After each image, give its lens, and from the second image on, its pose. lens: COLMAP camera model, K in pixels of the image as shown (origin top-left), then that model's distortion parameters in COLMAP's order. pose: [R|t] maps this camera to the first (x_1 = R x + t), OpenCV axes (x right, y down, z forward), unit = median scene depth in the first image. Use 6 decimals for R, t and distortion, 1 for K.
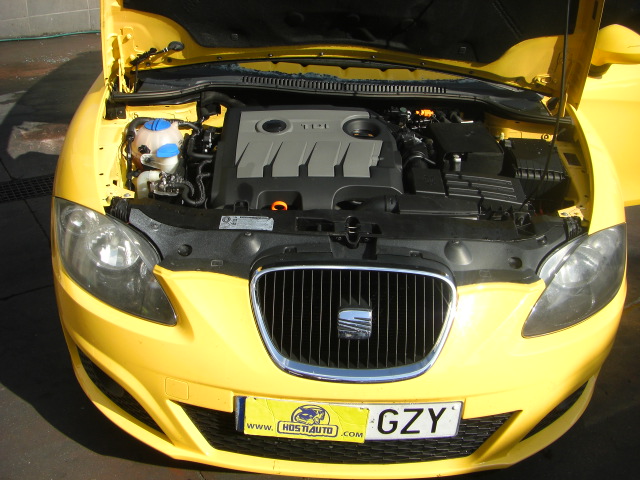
lens RADIAL K [[720.8, 0, 316.8], [0, 720.8, 212.4], [0, 0, 1]] dist [-0.205381, 0.204249]
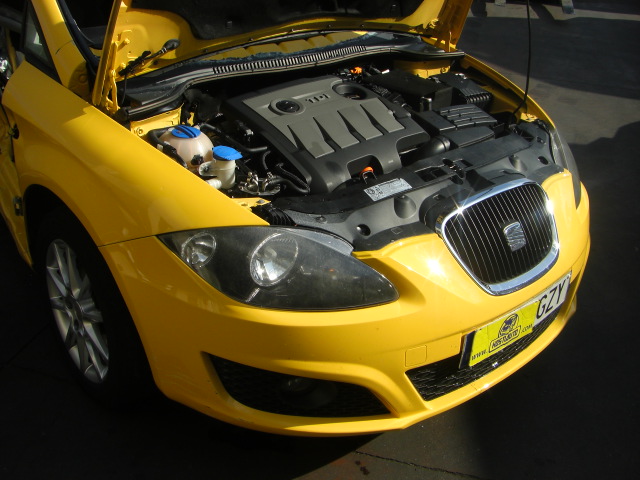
lens RADIAL K [[720.8, 0, 316.8], [0, 720.8, 212.4], [0, 0, 1]] dist [-0.205381, 0.204249]
pose [[0.756583, -0.297112, 0.582500, -0.653875], [0.280383, 0.952169, 0.121489, -0.089528], [-0.590734, 0.071406, 0.803700, 0.181825]]
